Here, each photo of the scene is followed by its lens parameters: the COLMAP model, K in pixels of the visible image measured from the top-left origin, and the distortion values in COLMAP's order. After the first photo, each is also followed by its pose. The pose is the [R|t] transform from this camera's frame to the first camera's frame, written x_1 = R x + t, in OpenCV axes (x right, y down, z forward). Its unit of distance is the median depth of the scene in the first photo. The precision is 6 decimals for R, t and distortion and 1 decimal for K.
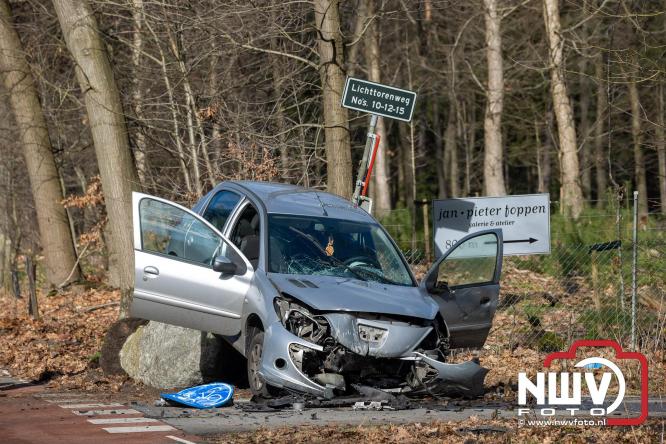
lens RADIAL K [[2873.0, 0, 333.0], [0, 2873.0, 222.0], [0, 0, 1]] dist [0.201157, 2.551756]
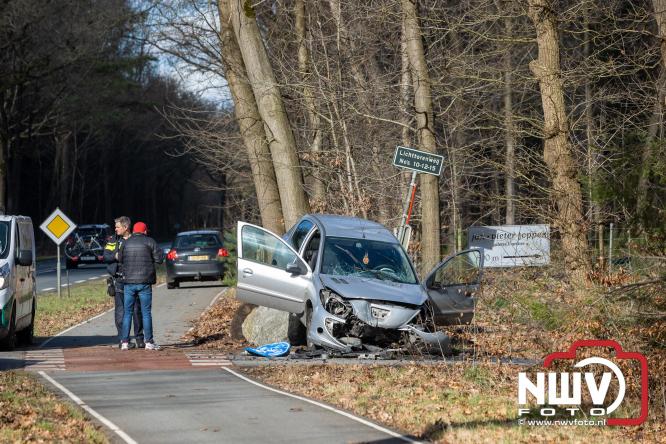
lens RADIAL K [[2873.0, 0, 333.0], [0, 2873.0, 222.0], [0, 0, 1]] dist [0.201157, 2.551756]
pose [[0.992354, 0.014734, -0.122545, 0.180552], [-0.015108, 0.999884, -0.002124, -0.007680], [0.122500, 0.003959, 0.992461, -0.575127]]
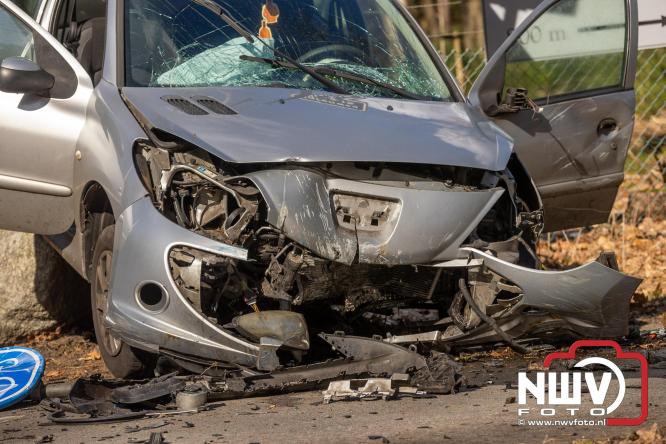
lens RADIAL K [[2873.0, 0, 333.0], [0, 2873.0, 222.0], [0, 0, 1]] dist [0.201157, 2.551756]
pose [[0.998179, -0.059039, -0.012366, 0.014076], [0.059513, 0.997329, 0.042353, 0.021773], [0.009833, -0.043012, 0.999026, 0.567276]]
